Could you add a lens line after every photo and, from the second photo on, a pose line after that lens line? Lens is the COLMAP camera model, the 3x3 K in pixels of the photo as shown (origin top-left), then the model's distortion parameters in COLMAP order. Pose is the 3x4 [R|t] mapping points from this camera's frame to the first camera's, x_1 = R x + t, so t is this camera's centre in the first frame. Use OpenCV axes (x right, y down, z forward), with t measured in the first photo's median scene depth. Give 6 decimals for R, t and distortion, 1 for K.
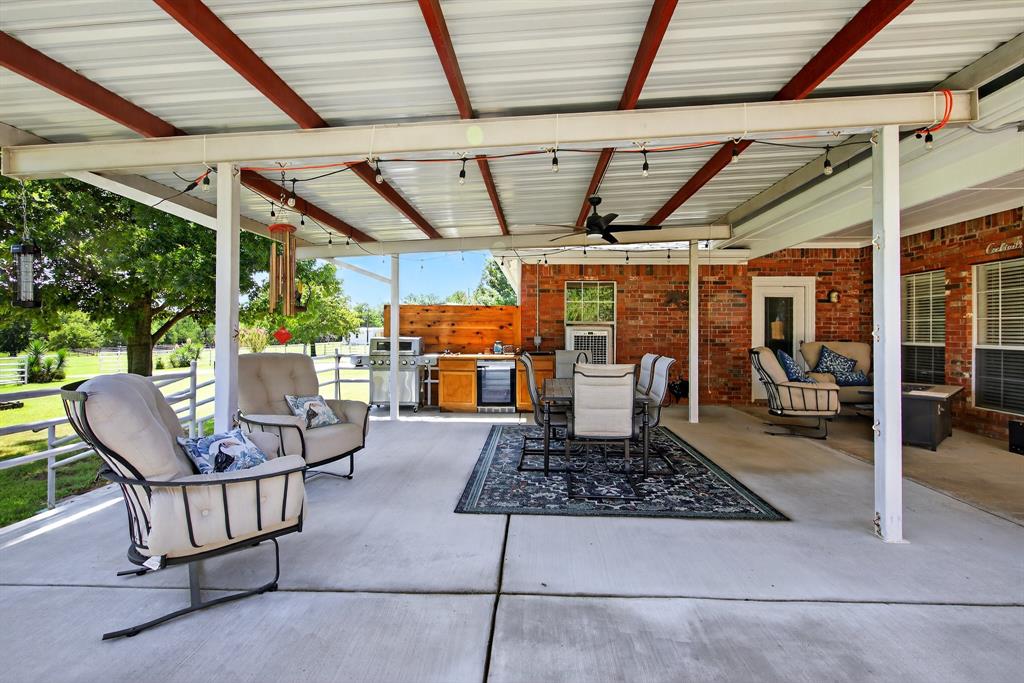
lens RADIAL K [[439.6, 0, 512.0], [0, 439.6, 341.5], [0, 0, 1]] dist [0.000809, 0.000153]
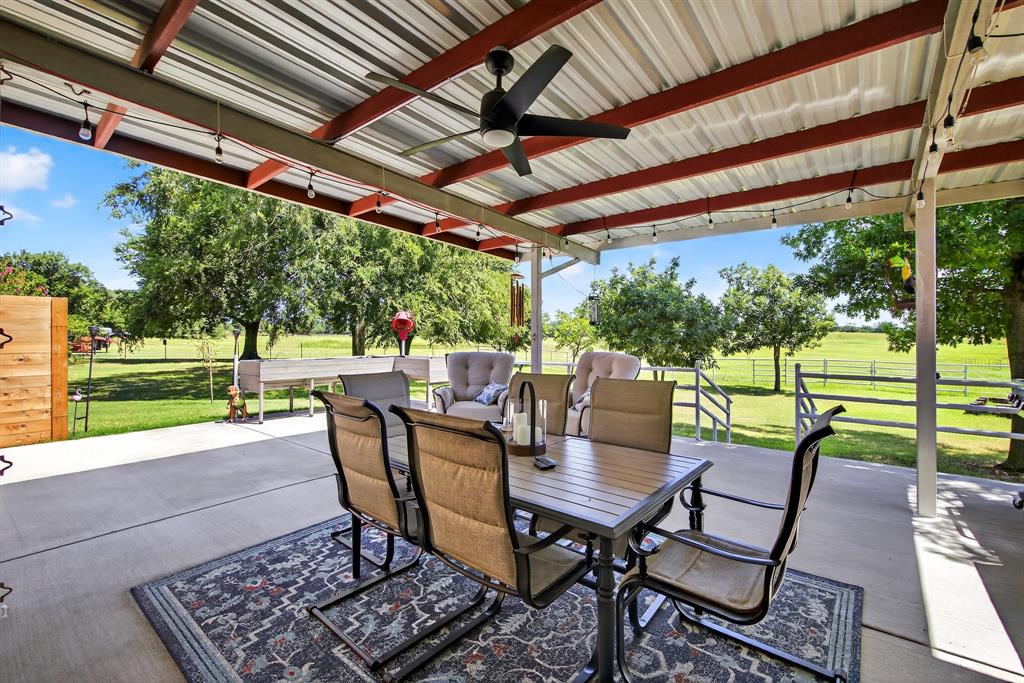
lens RADIAL K [[439.6, 0, 512.0], [0, 439.6, 341.5], [0, 0, 1]] dist [0.000809, 0.000153]
pose [[-0.591171, 0.003437, -0.806539, 0.762124], [-0.020232, 0.999613, 0.019090, -0.030944], [0.806293, 0.027603, -0.590872, 1.746186]]
